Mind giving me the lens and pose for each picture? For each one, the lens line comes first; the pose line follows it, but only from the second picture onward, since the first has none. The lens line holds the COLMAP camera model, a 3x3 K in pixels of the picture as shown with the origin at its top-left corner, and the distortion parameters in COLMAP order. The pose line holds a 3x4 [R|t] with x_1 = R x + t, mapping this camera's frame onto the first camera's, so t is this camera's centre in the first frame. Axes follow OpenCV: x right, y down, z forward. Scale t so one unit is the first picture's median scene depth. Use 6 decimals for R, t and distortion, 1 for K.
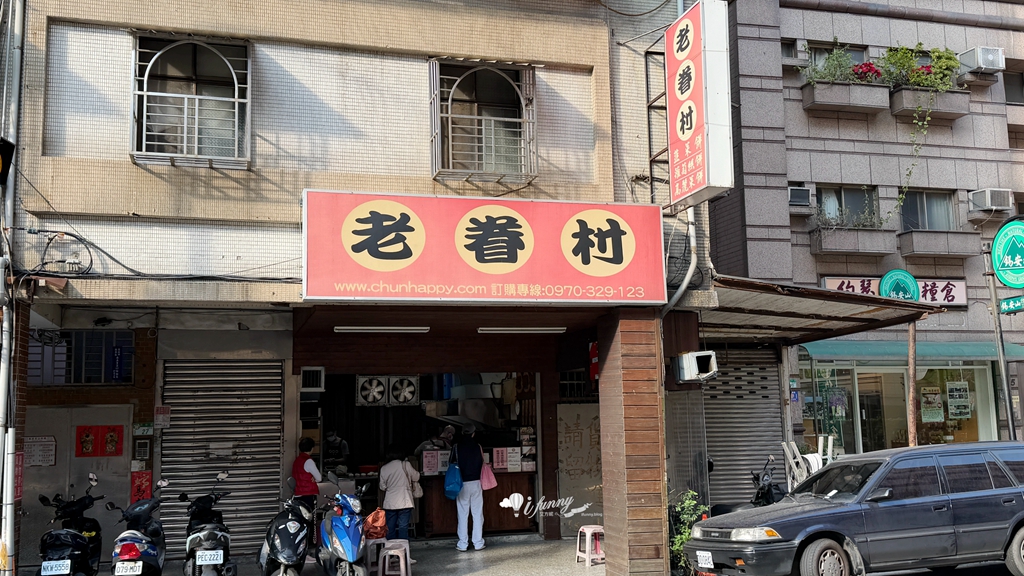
lens RADIAL K [[987.4, 0, 514.7], [0, 987.4, 284.7], [0, 0, 1]] dist [0.164980, -0.308802]
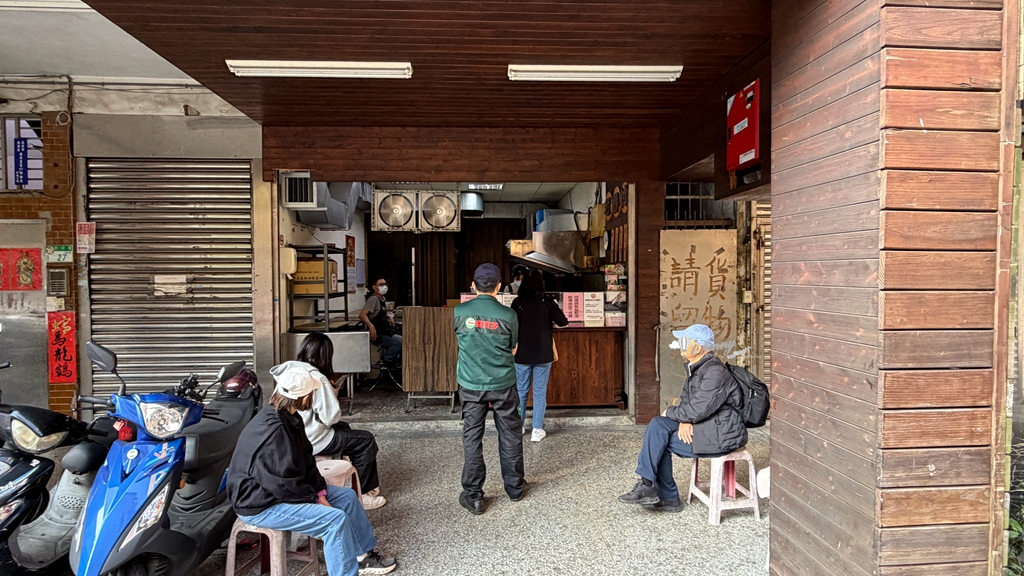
lens RADIAL K [[539.5, 0, 512.0], [0, 539.5, 288.0], [0, 0, 1]] dist [0.001380, -0.000094]
pose [[0.974391, 0.019086, -0.224049, 0.031205], [0.017224, 0.987129, 0.158998, 0.112396], [0.224200, -0.158786, 0.961520, 0.701275]]
